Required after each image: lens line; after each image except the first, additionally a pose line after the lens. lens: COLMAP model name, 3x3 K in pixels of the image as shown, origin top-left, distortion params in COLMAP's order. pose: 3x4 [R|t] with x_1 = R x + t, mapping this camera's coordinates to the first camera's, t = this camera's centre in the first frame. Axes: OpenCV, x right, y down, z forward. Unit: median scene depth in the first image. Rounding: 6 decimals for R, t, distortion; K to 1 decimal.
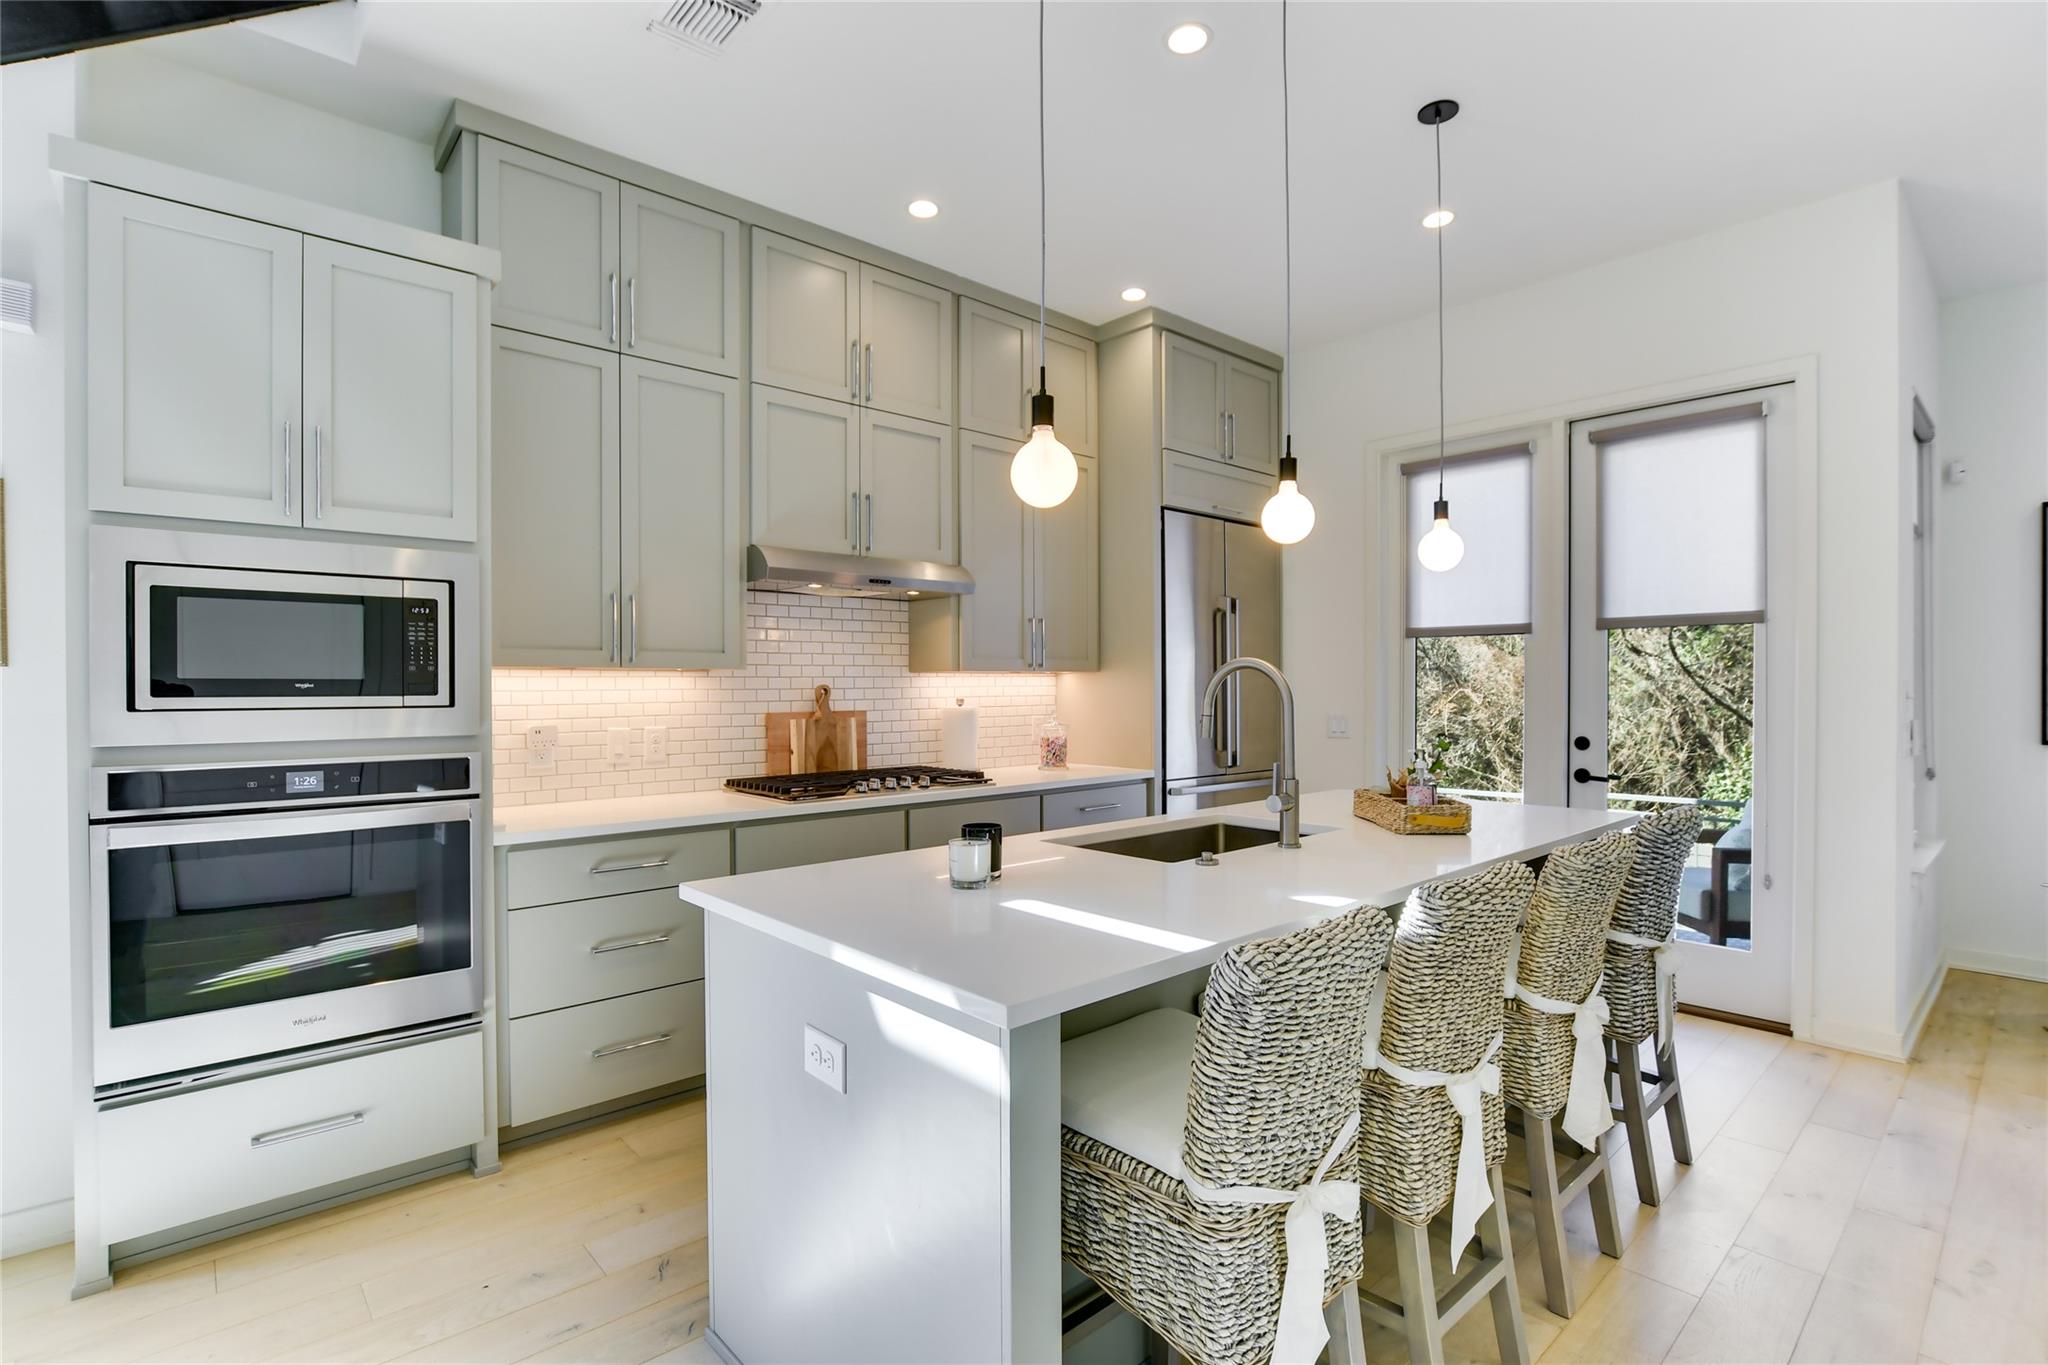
lens RADIAL K [[957.6, 0, 1026.0], [0, 957.6, 690.1], [0, 0, 1]] dist [-0.017720, 0.004466]
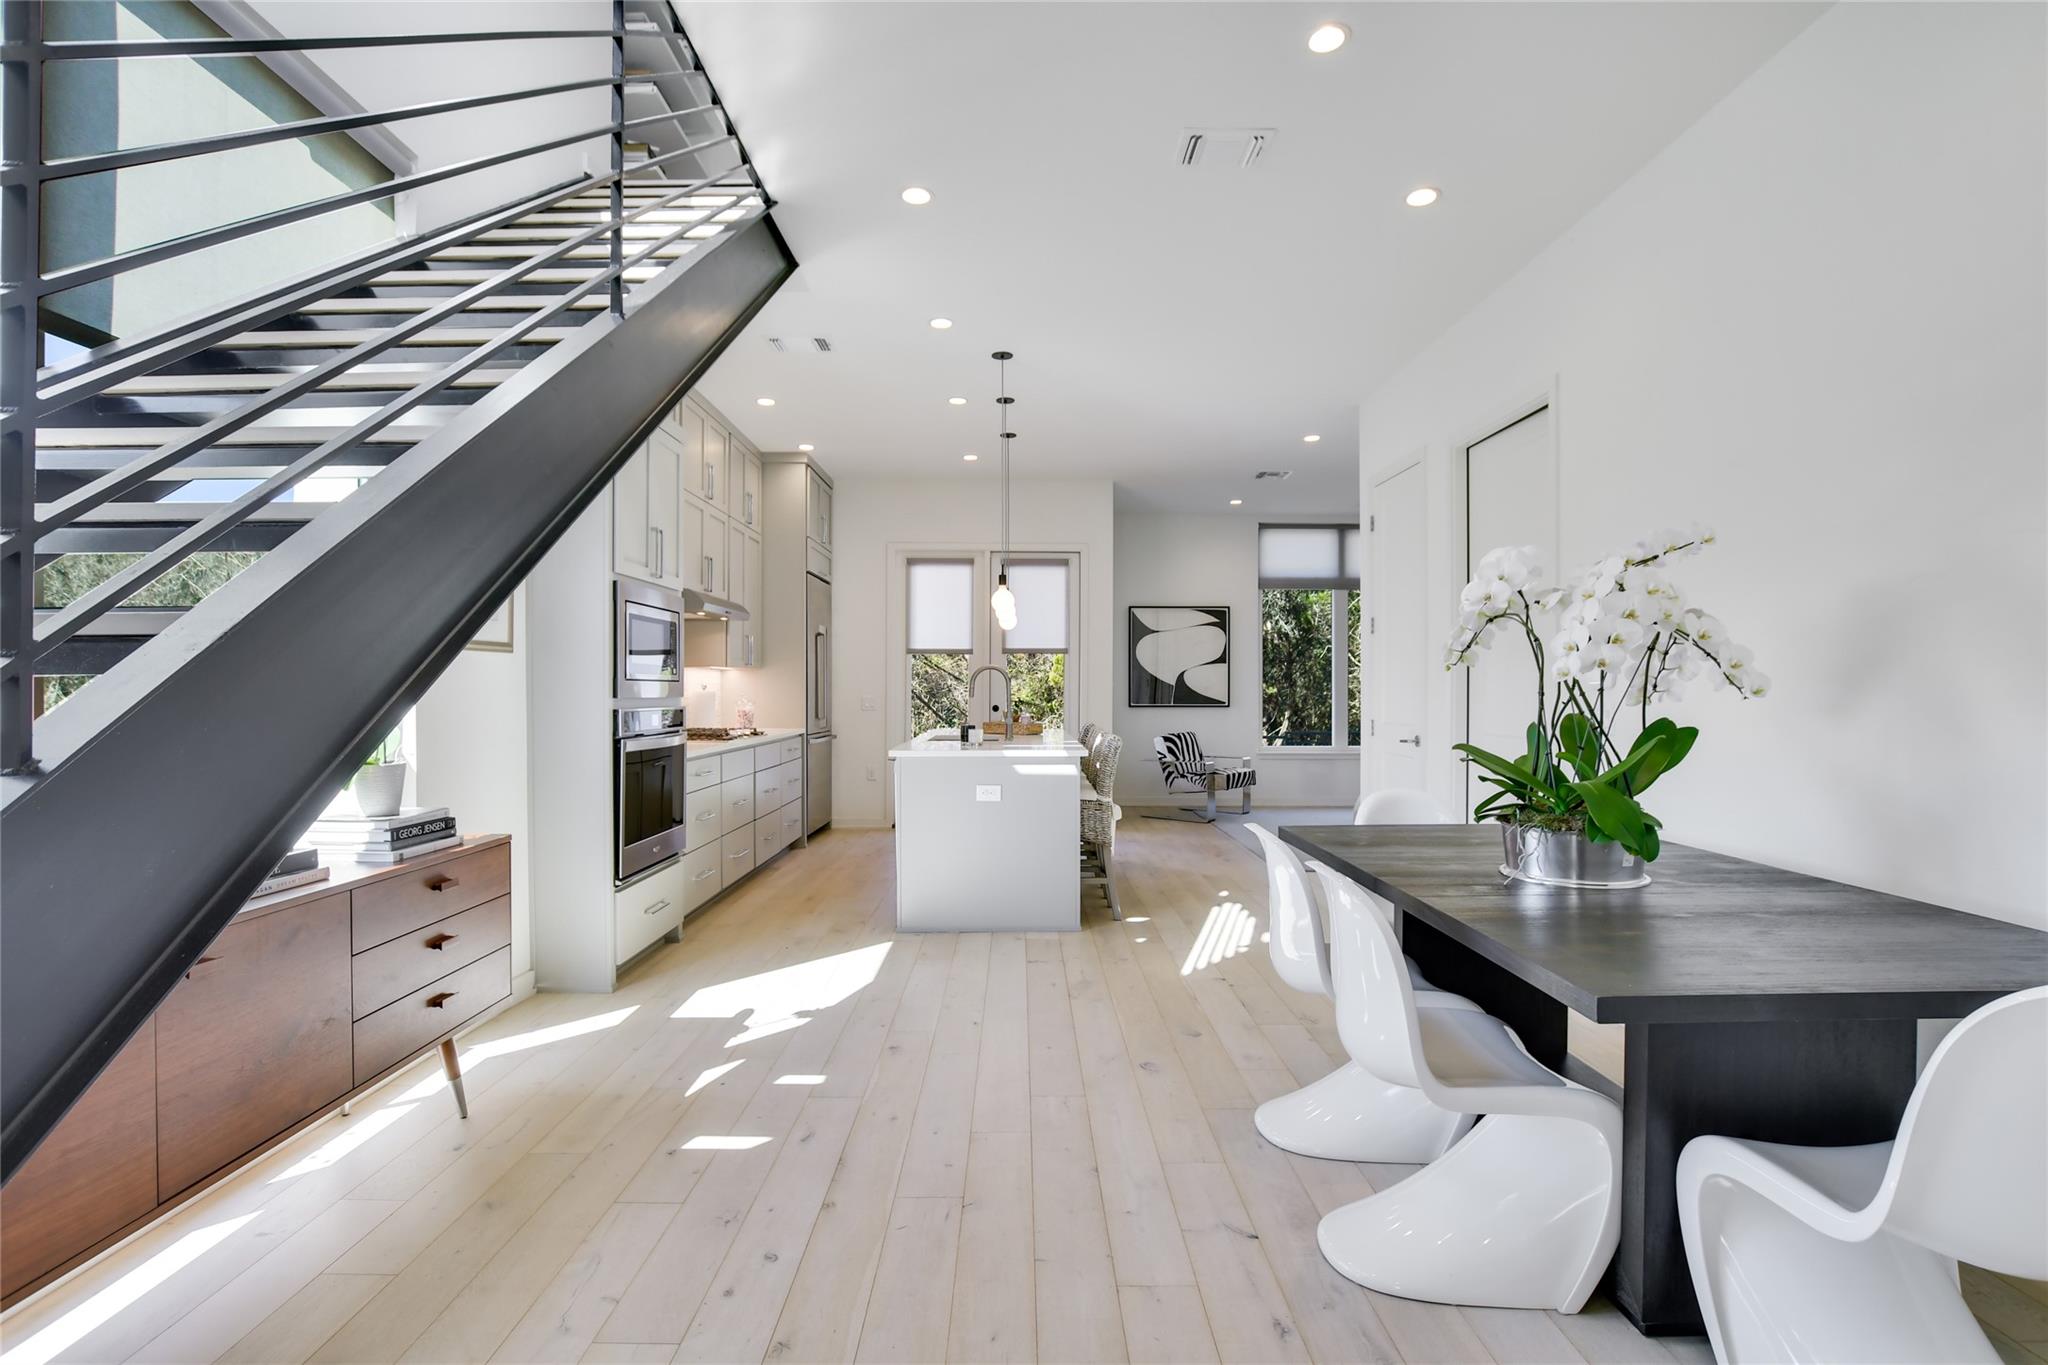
lens RADIAL K [[971.9, 0, 1019.0], [0, 971.9, 688.2], [0, 0, 1]] dist [-0.028293, 0.000440]
pose [[0.669005, 0.004653, 0.743243, -0.966117], [0.000836, 0.999975, -0.007013, 0.027553], [-0.743257, 0.005313, 0.668985, -0.456658]]
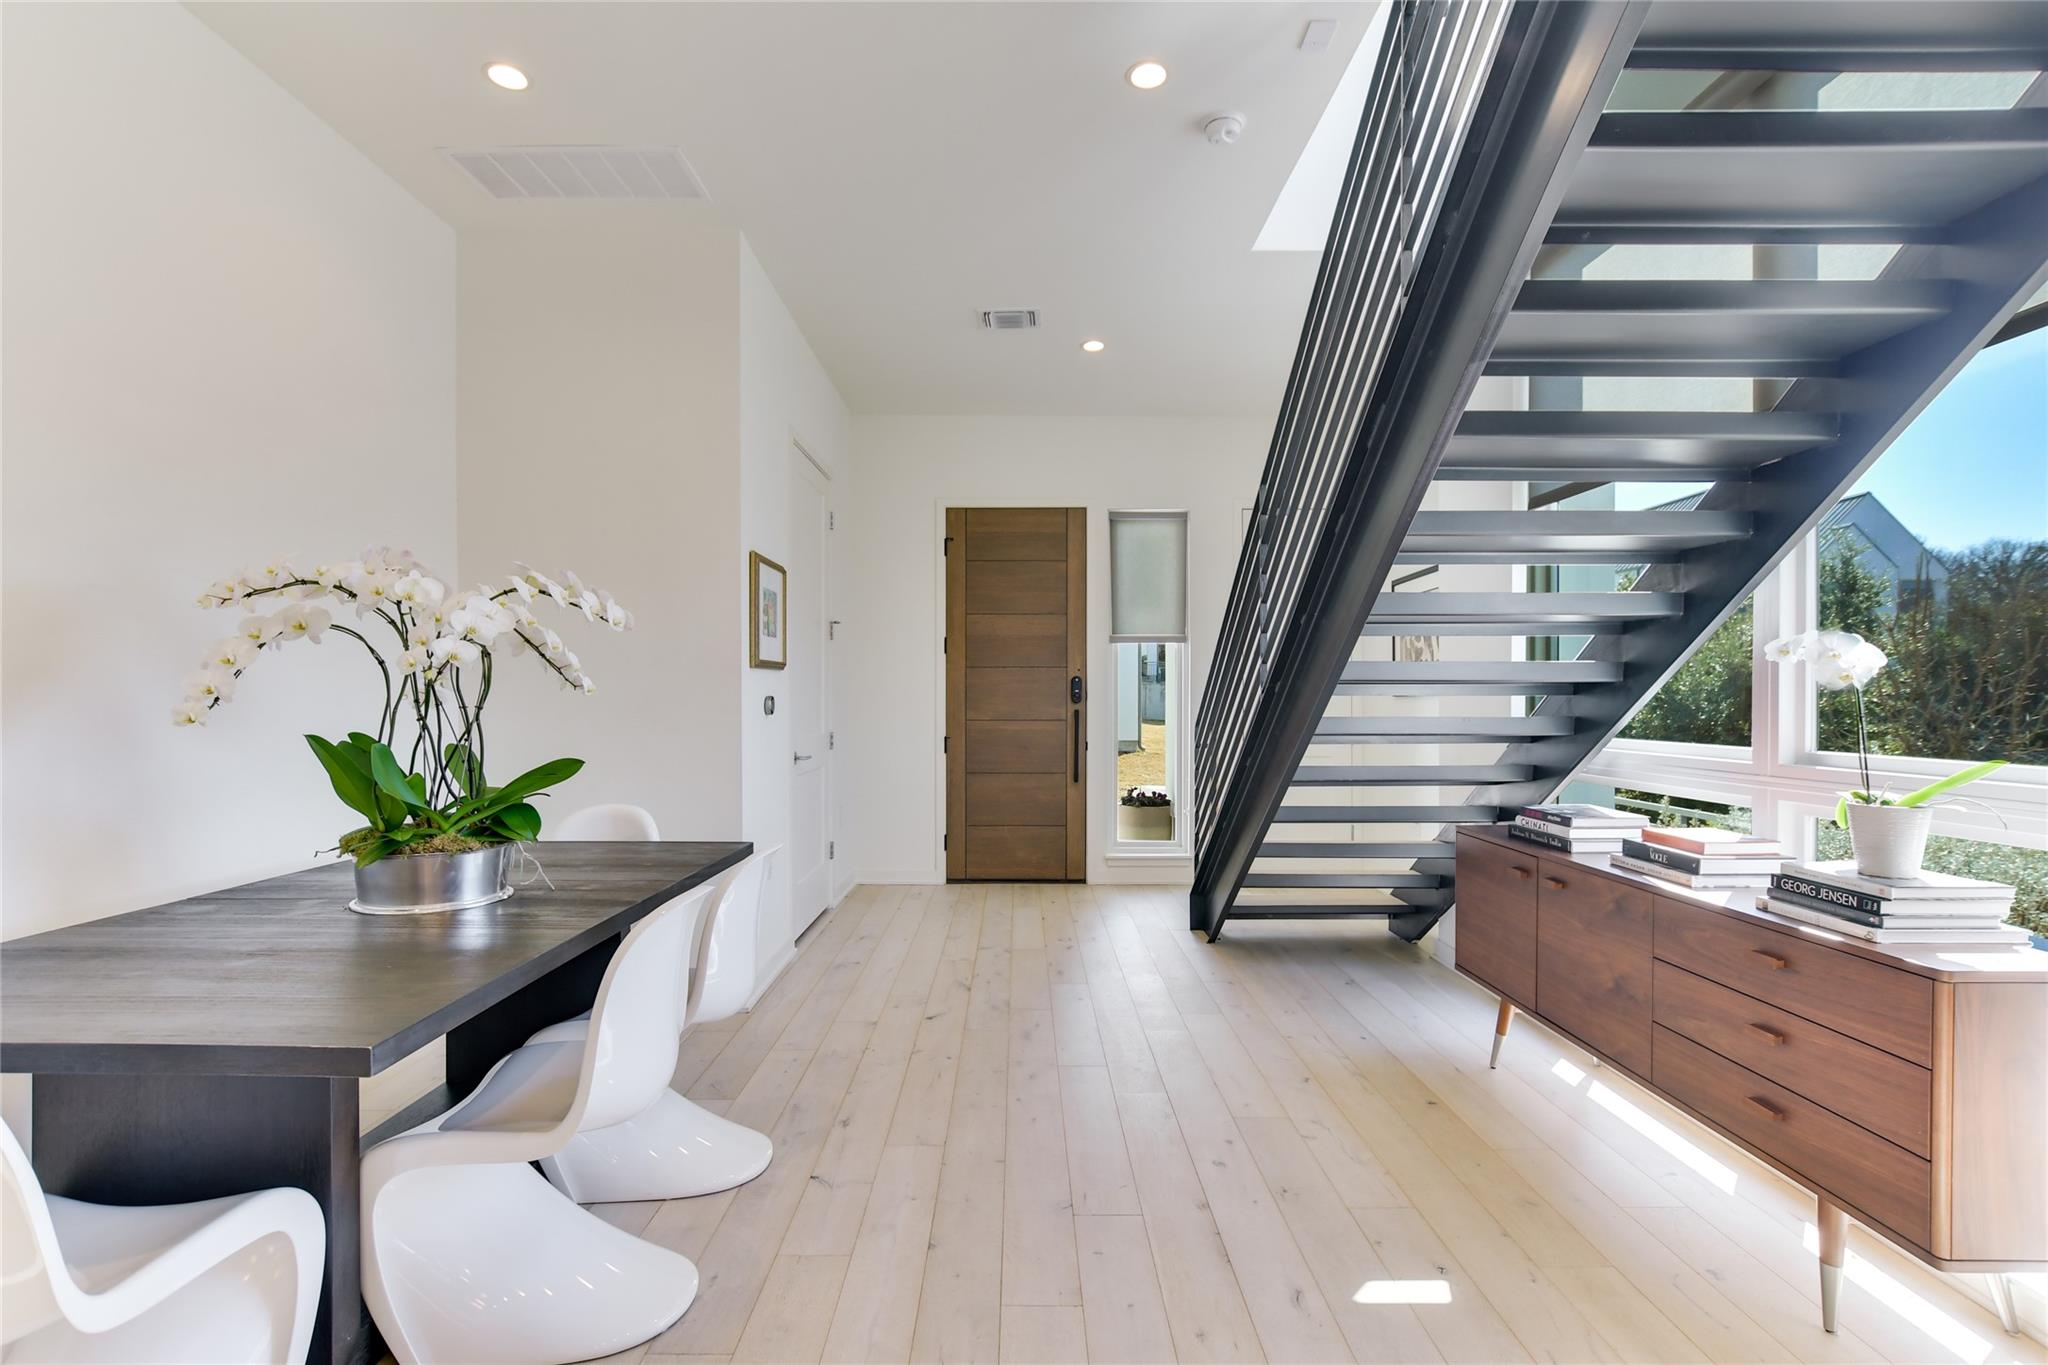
lens RADIAL K [[953.2, 0, 1022.5], [0, 953.2, 685.1], [0, 0, 1]] dist [-0.017783, 0.006806]
pose [[-0.666940, -0.006449, -0.745083, -0.115438], [-0.002591, 0.999977, -0.006335, 0.017463], [0.745107, -0.002295, -0.666941, 0.310185]]
